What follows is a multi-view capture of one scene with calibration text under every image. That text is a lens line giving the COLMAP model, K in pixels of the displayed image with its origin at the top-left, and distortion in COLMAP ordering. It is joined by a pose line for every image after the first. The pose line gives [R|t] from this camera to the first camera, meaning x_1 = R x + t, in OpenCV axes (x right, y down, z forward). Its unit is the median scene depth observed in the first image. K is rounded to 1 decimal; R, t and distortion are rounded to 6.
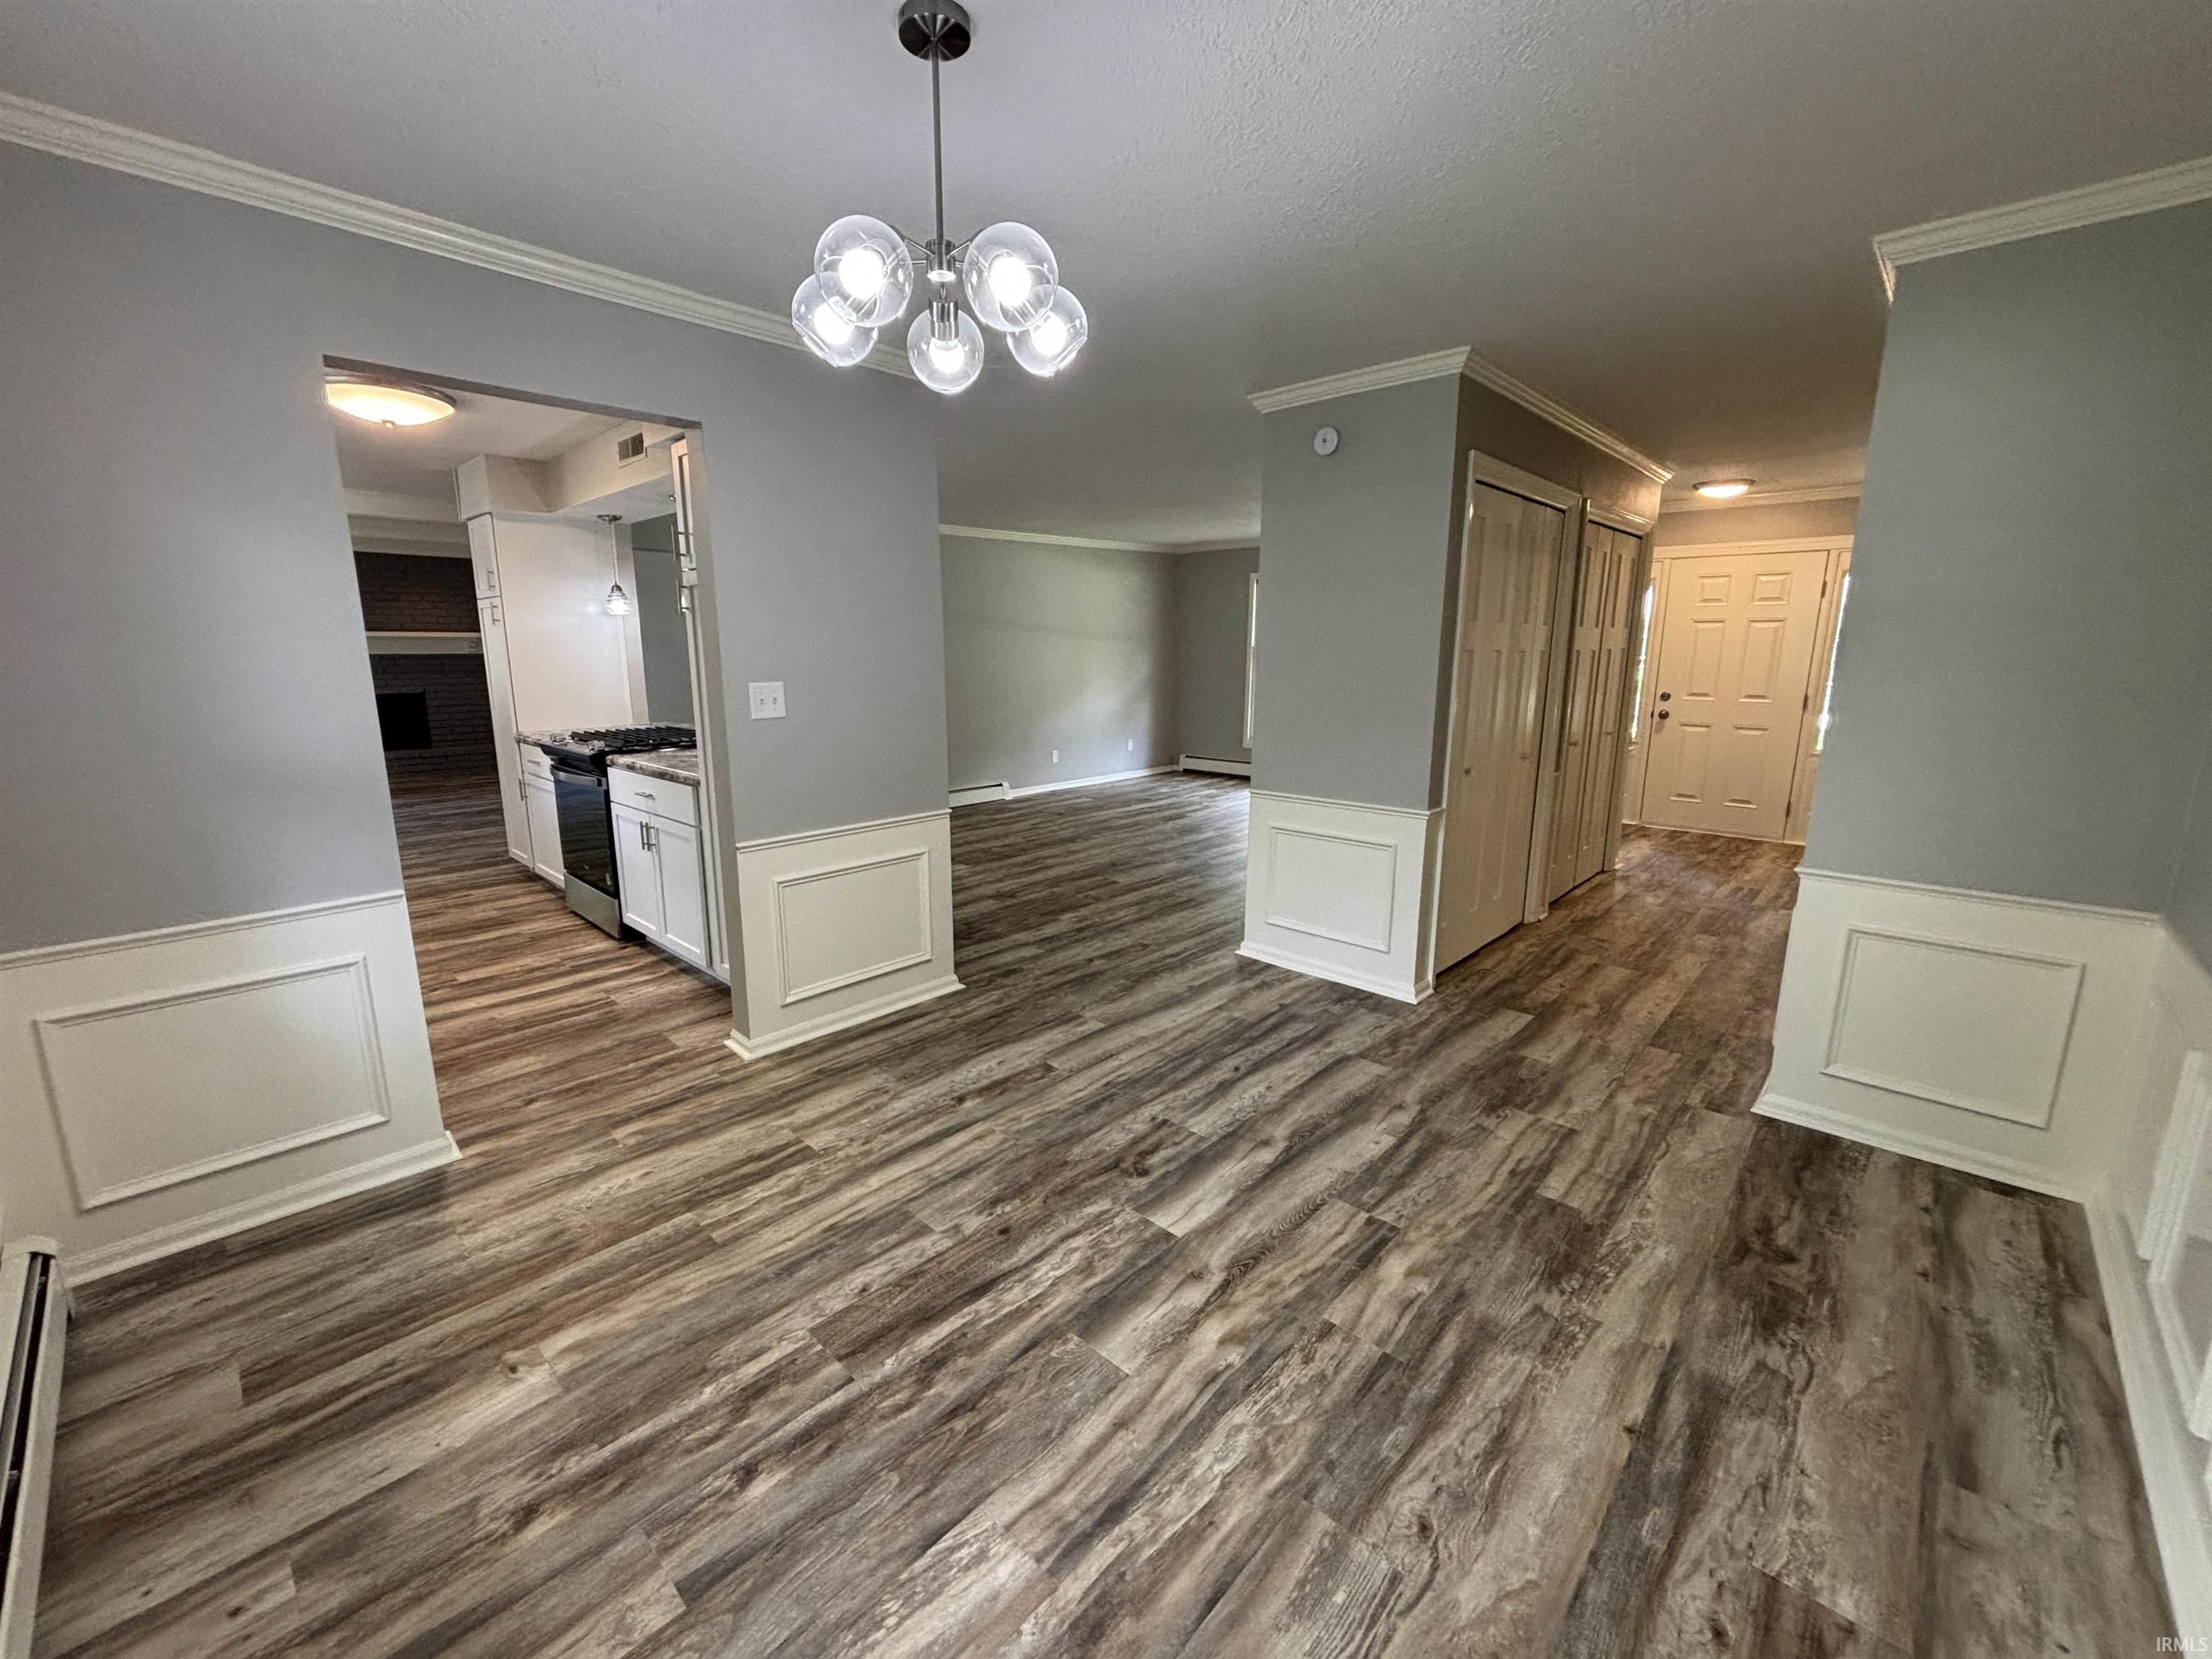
lens RADIAL K [[890.2, 0, 1096.0], [0, 890.2, 813.2], [0, 0, 1]] dist [0.002506, 0.000341]
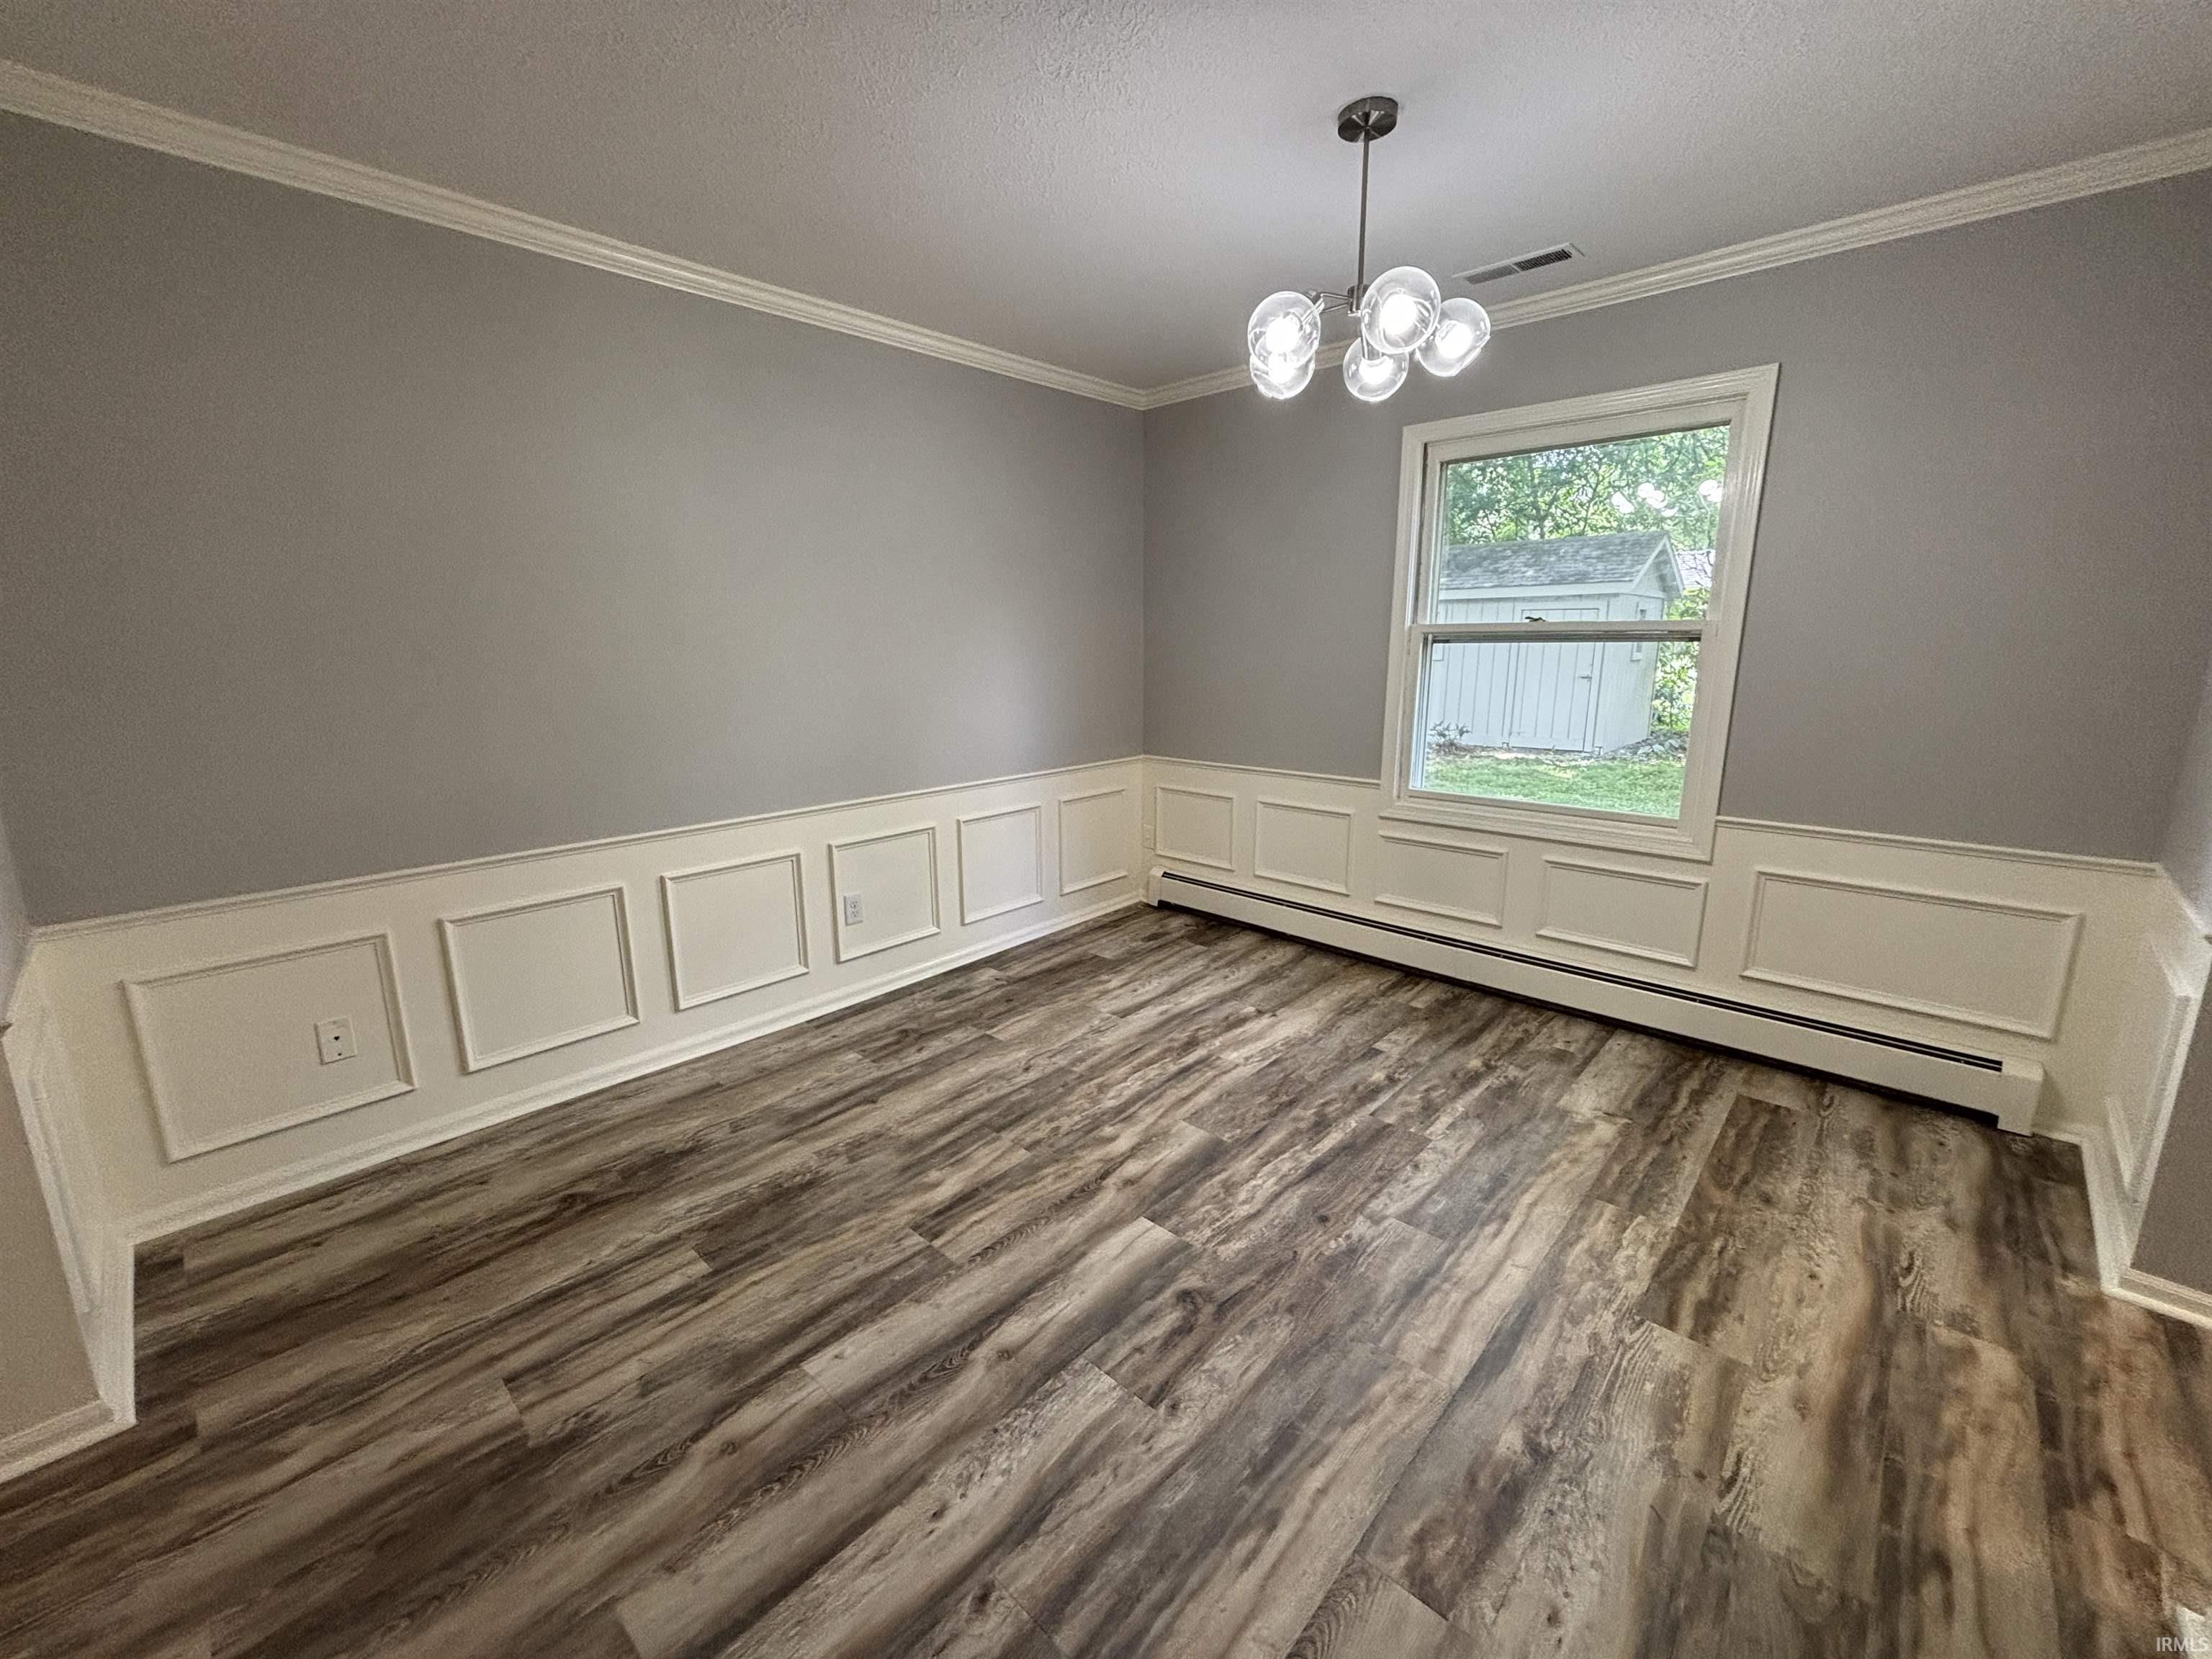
lens RADIAL K [[890.2, 0, 1096.0], [0, 890.2, 813.2], [0, 0, 1]] dist [0.002506, 0.000341]
pose [[-0.999966, 0.008224, -0.000035, 0.147551], [0.007607, 0.926492, 0.376238, -0.320532], [0.003127, 0.376225, -0.926523, 1.822434]]
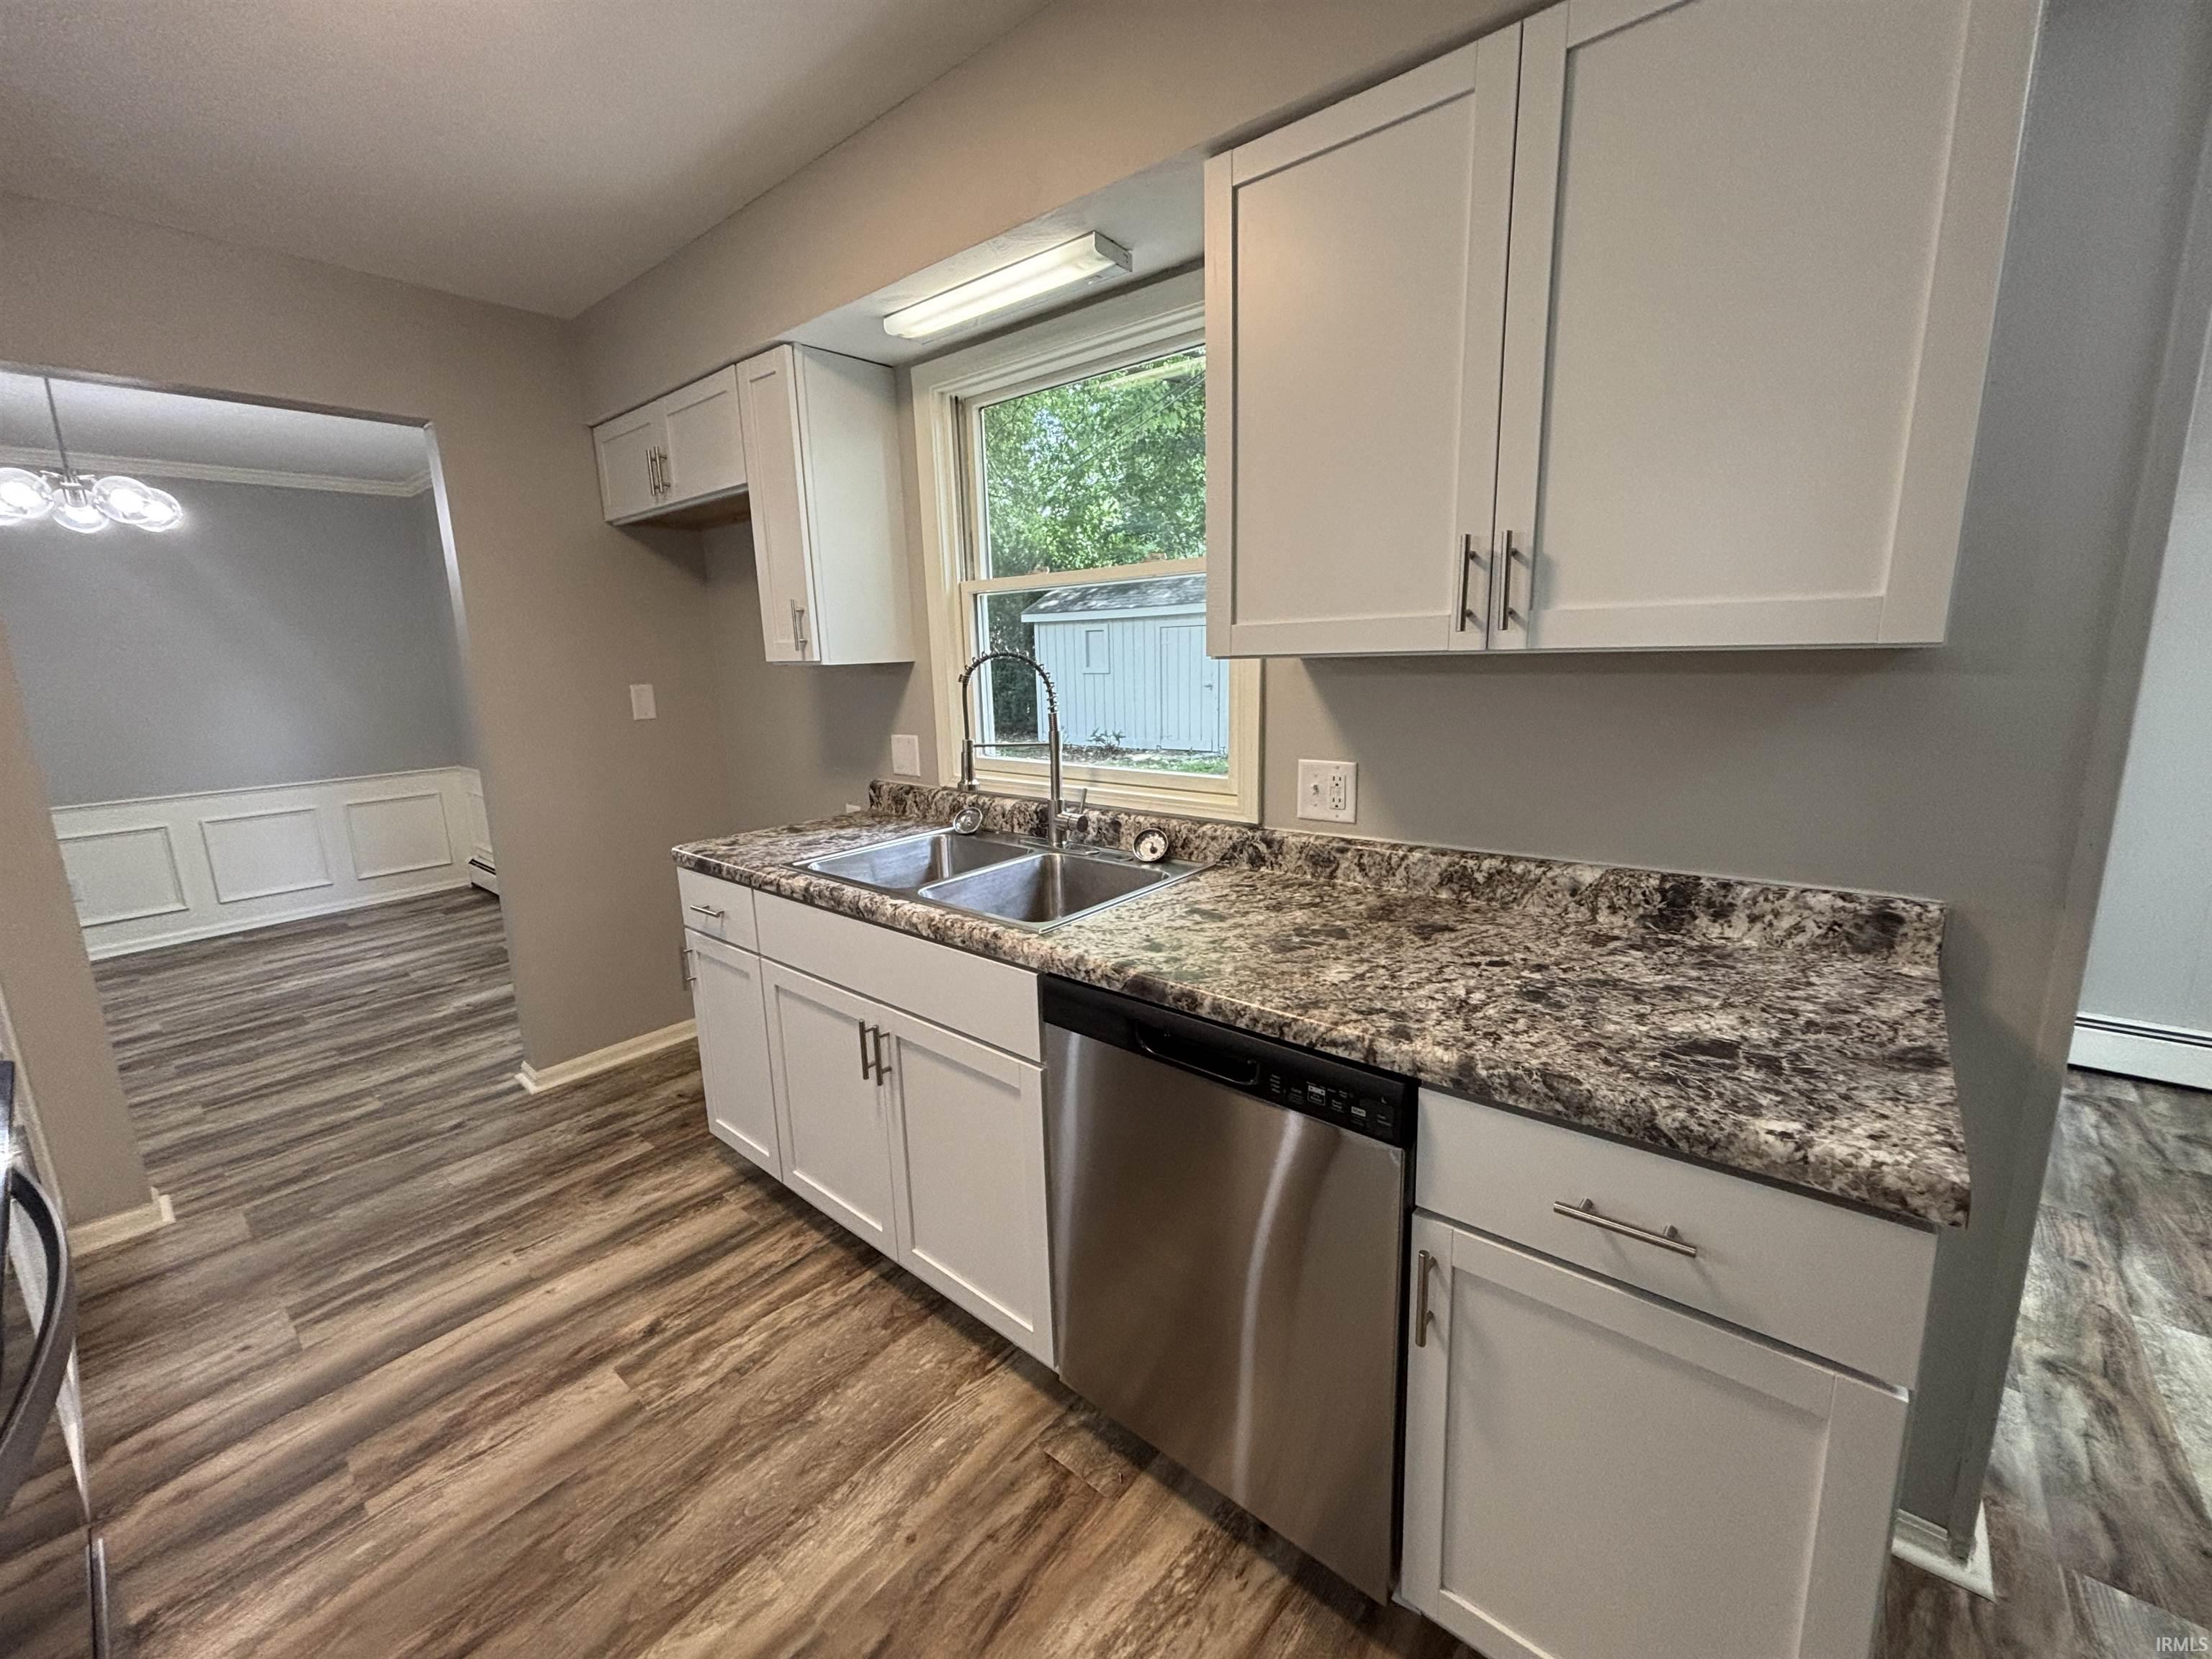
lens RADIAL K [[890.2, 0, 1096.0], [0, 890.2, 813.2], [0, 0, 1]] dist [0.002506, 0.000341]
pose [[-0.998156, 0.038655, -0.046807, -1.737989], [0.018899, 0.930618, 0.365504, -0.455174], [0.057688, 0.363945, -0.929632, 2.435409]]
